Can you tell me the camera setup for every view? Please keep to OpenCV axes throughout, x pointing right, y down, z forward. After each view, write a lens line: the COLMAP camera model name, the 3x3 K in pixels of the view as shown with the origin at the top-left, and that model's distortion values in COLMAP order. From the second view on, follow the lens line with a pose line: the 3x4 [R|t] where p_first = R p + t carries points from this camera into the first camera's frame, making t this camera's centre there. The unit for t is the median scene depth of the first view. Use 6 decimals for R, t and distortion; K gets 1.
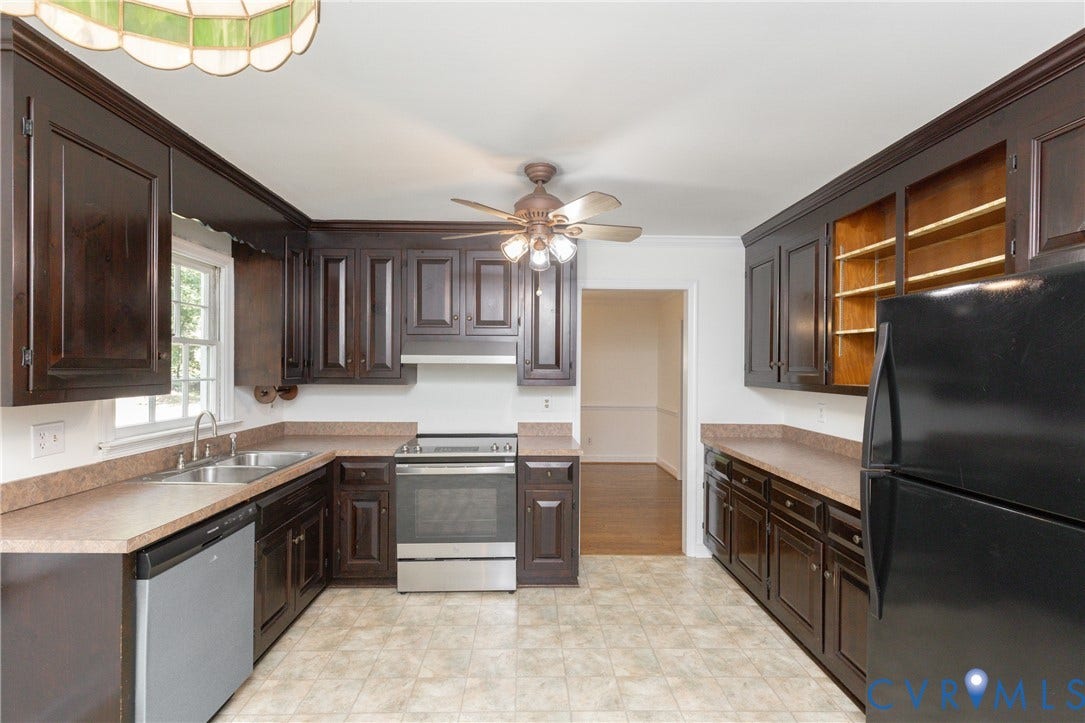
lens RADIAL K [[498.4, 0, 527.4], [0, 498.4, 367.3], [0, 0, 1]] dist [0.000405, -0.000165]
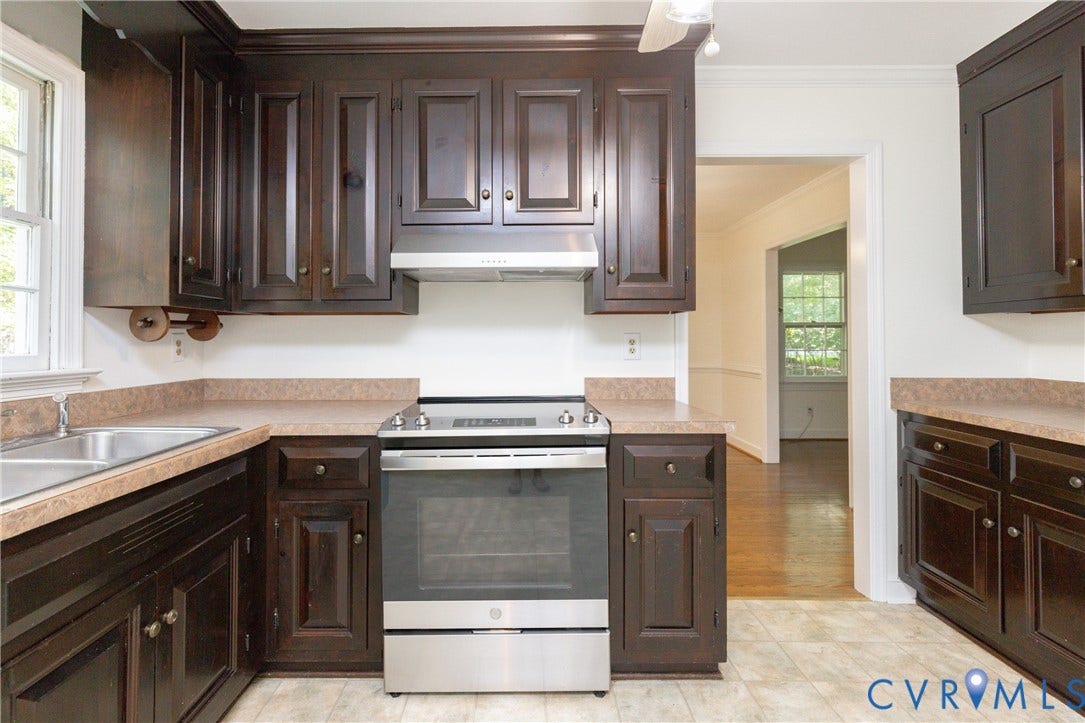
lens RADIAL K [[508.3, 0, 520.7], [0, 508.3, 331.5], [0, 0, 1]] dist [0.000794, -0.000139]
pose [[0.999938, -0.005859, -0.009491, -0.107745], [0.005703, 0.999849, -0.016406, 0.075991], [0.009586, 0.016351, 0.999820, 0.450002]]
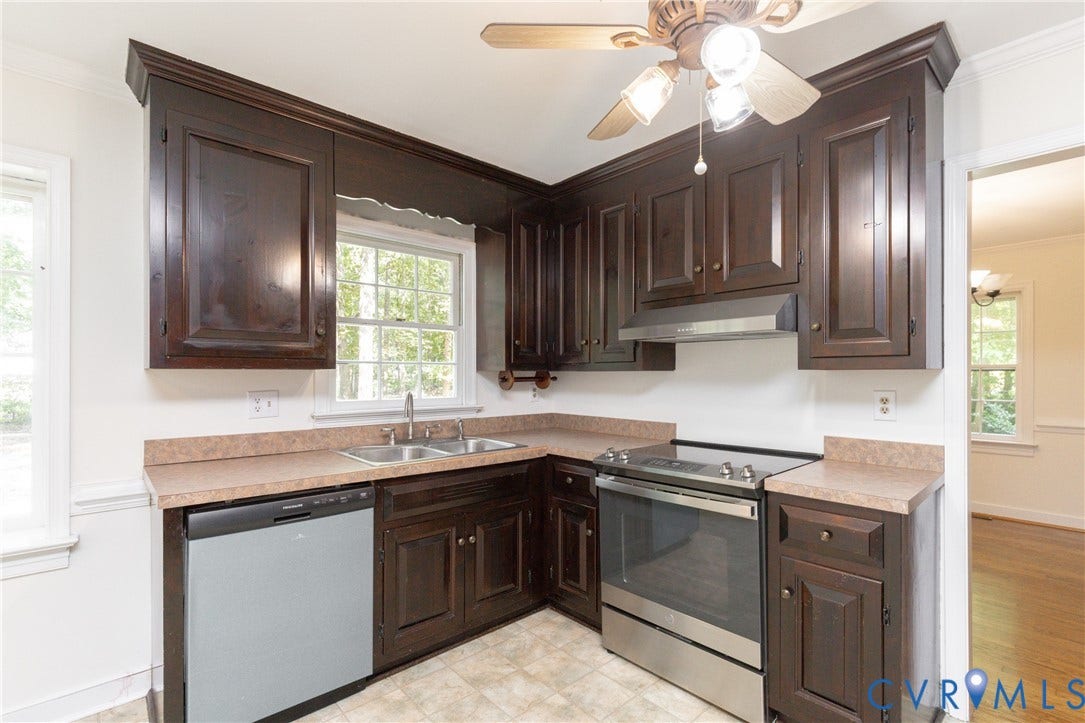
lens RADIAL K [[498.4, 0, 527.4], [0, 498.4, 367.3], [0, 0, 1]] dist [0.000405, -0.000165]
pose [[0.657898, -0.013831, -0.752980, 0.227179], [0.002444, 0.999865, -0.016230, 0.046258], [0.753103, 0.008838, 0.657843, 0.419208]]
